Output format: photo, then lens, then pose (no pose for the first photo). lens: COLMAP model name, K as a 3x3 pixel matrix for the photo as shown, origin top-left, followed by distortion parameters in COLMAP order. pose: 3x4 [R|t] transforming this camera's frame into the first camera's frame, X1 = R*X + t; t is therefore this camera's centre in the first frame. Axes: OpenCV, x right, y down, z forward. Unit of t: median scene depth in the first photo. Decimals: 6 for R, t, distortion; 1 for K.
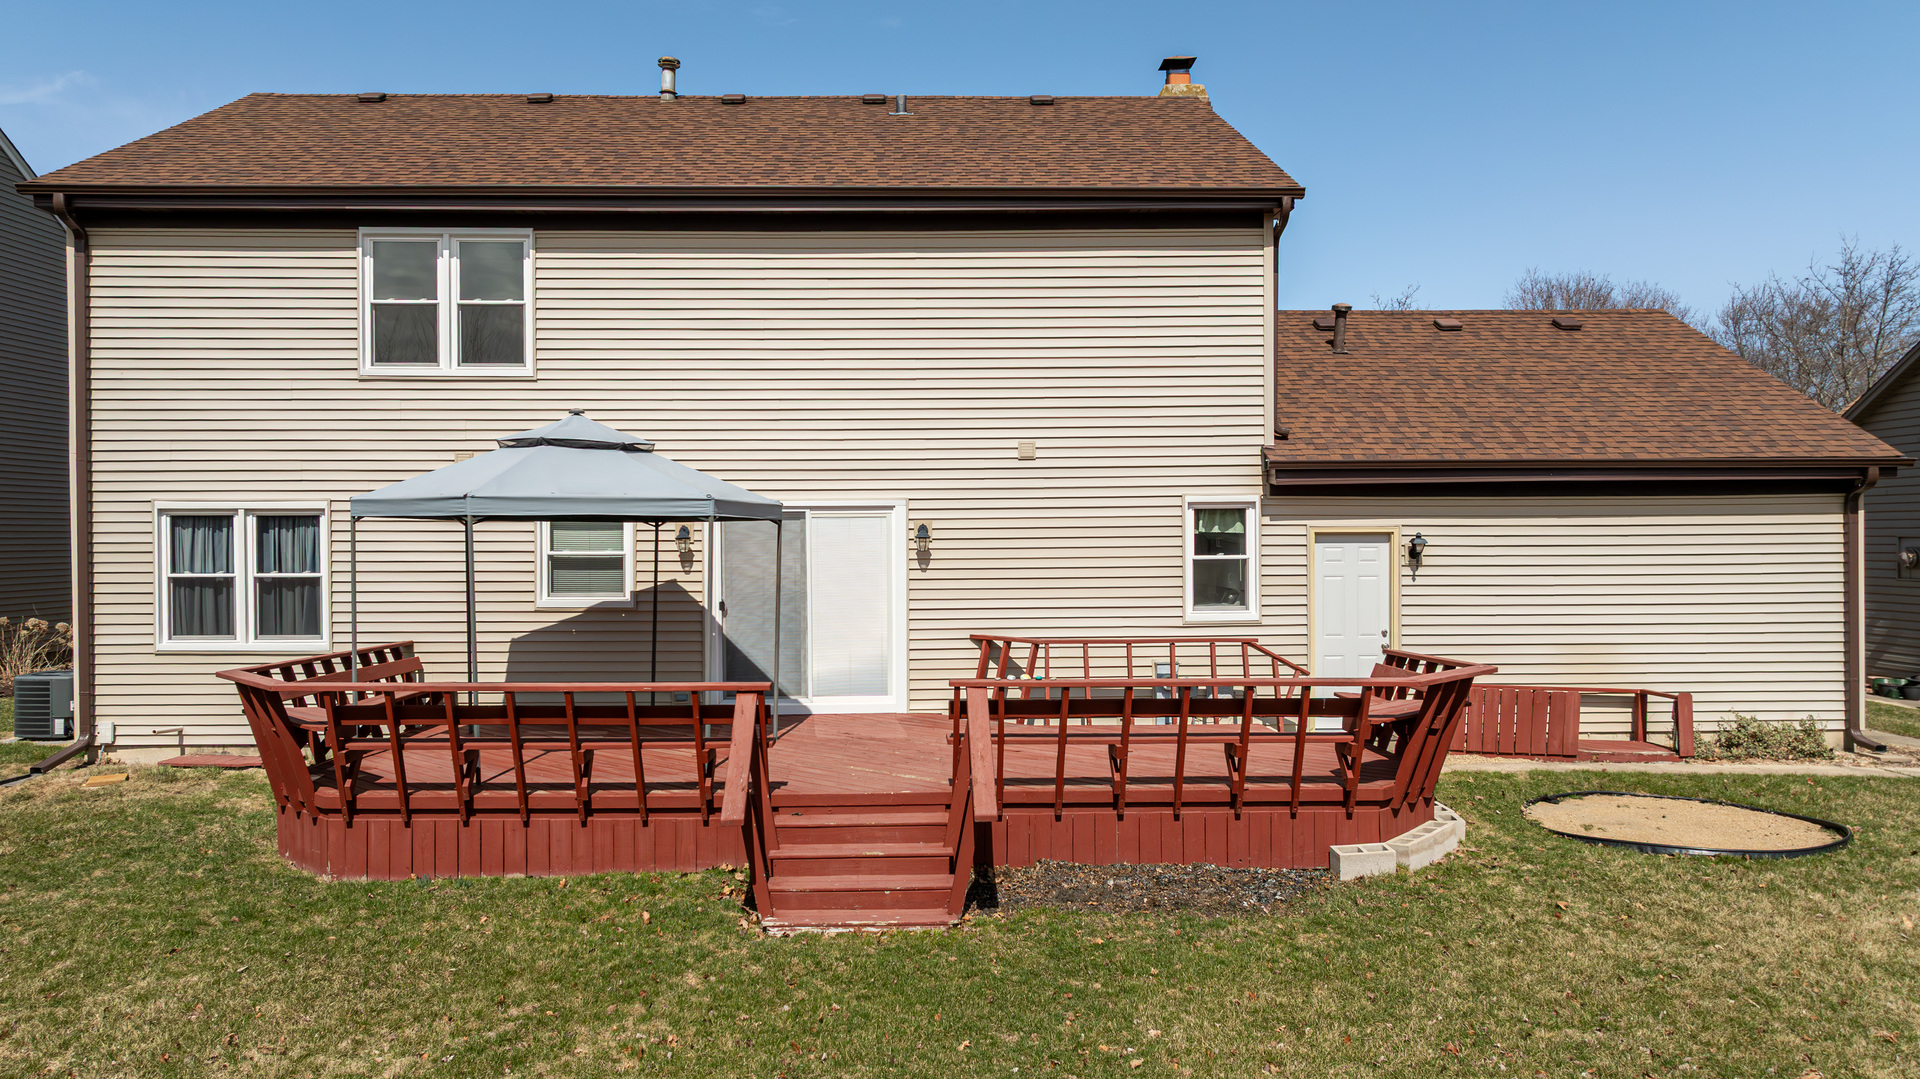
lens RADIAL K [[1486.9, 0, 885.6], [0, 1486.9, 517.5], [0, 0, 1]] dist [-0.003722, -0.005893]
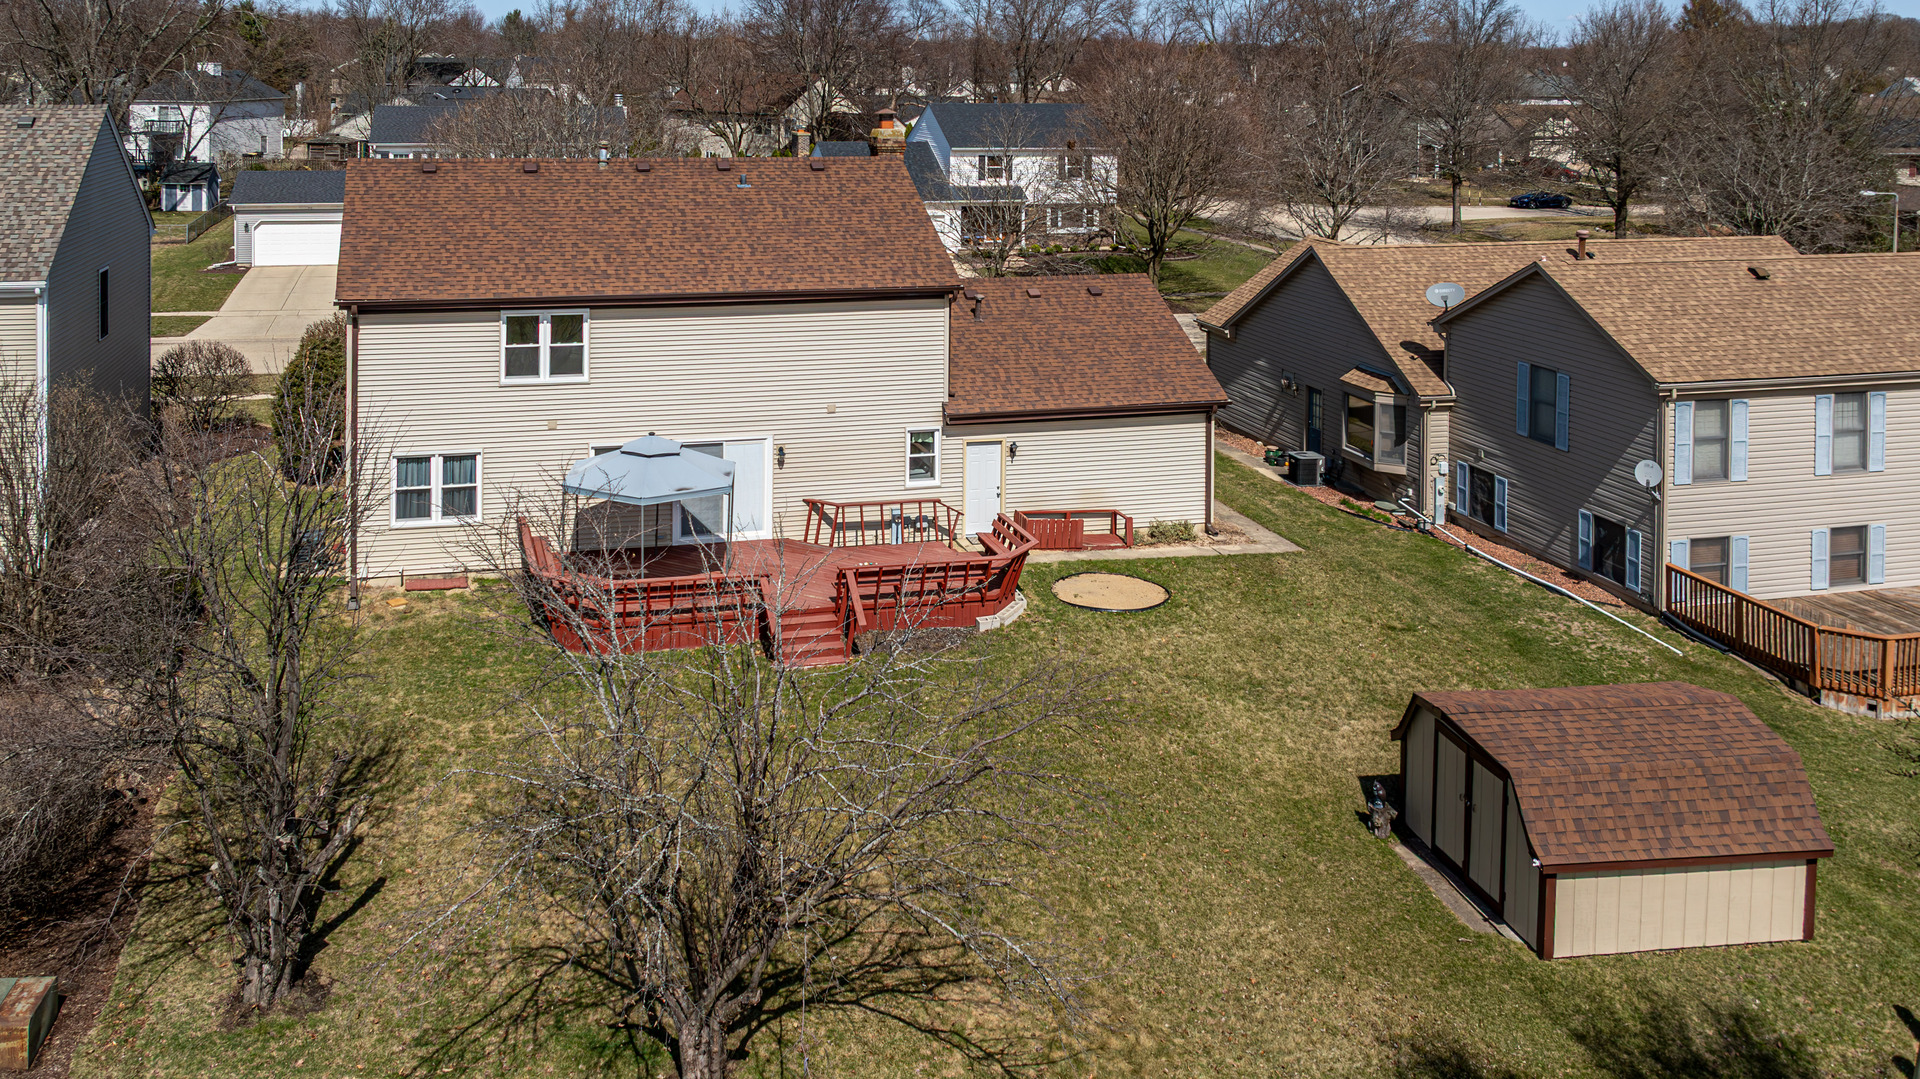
lens RADIAL K [[1486.9, 0, 844.0], [0, 1486.9, 214.0], [0, 0, 1]] dist [-0.003722, -0.005893]
pose [[0.977164, -0.003281, 0.212459, -0.323934], [-0.005632, 0.999130, 0.041333, -0.401021], [-0.212410, -0.041585, 0.976295, -0.993258]]
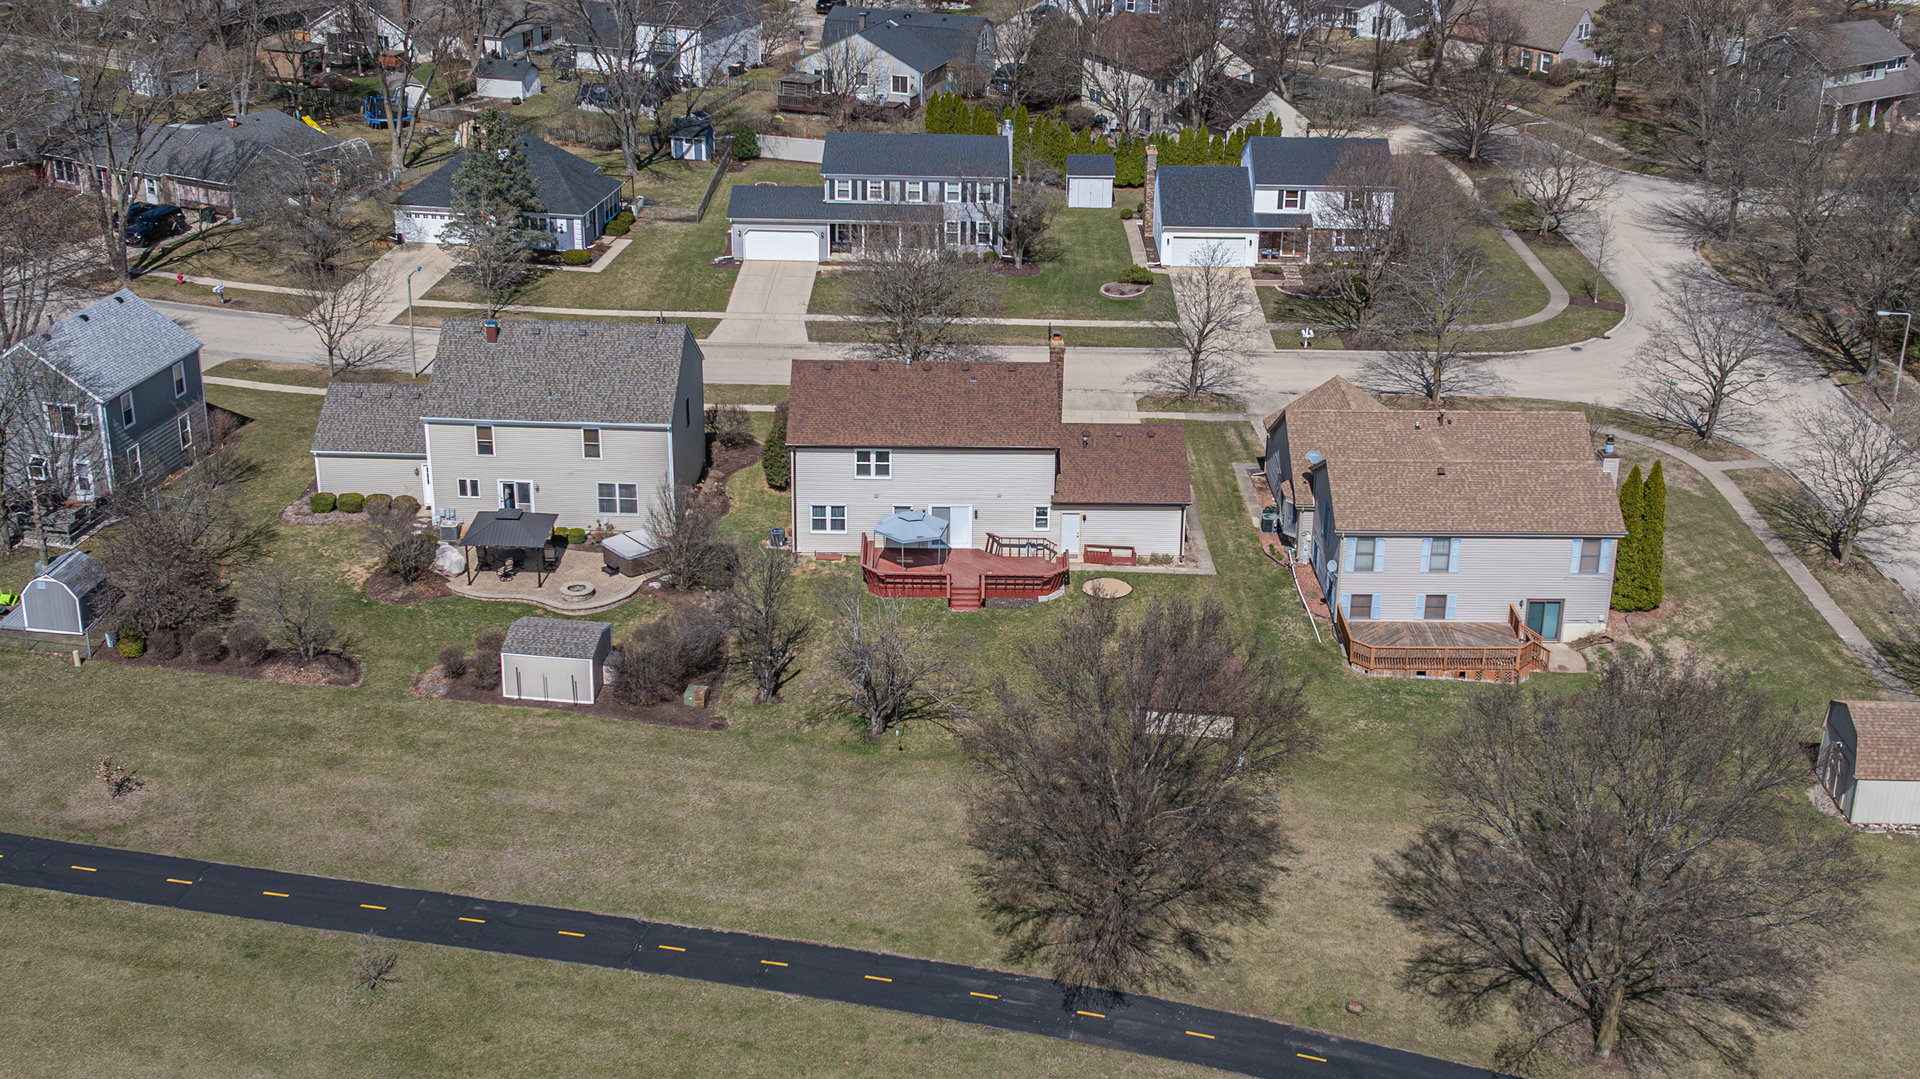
lens RADIAL K [[1486.9, 0, 964.5], [0, 1486.9, 539.3], [0, 0, 1]] dist [-0.003722, -0.005893]
pose [[0.999692, 0.021577, -0.012267, 0.046121], [-0.015768, 0.933793, 0.357467, -1.554515], [0.019168, -0.357163, 0.933845, -3.315672]]
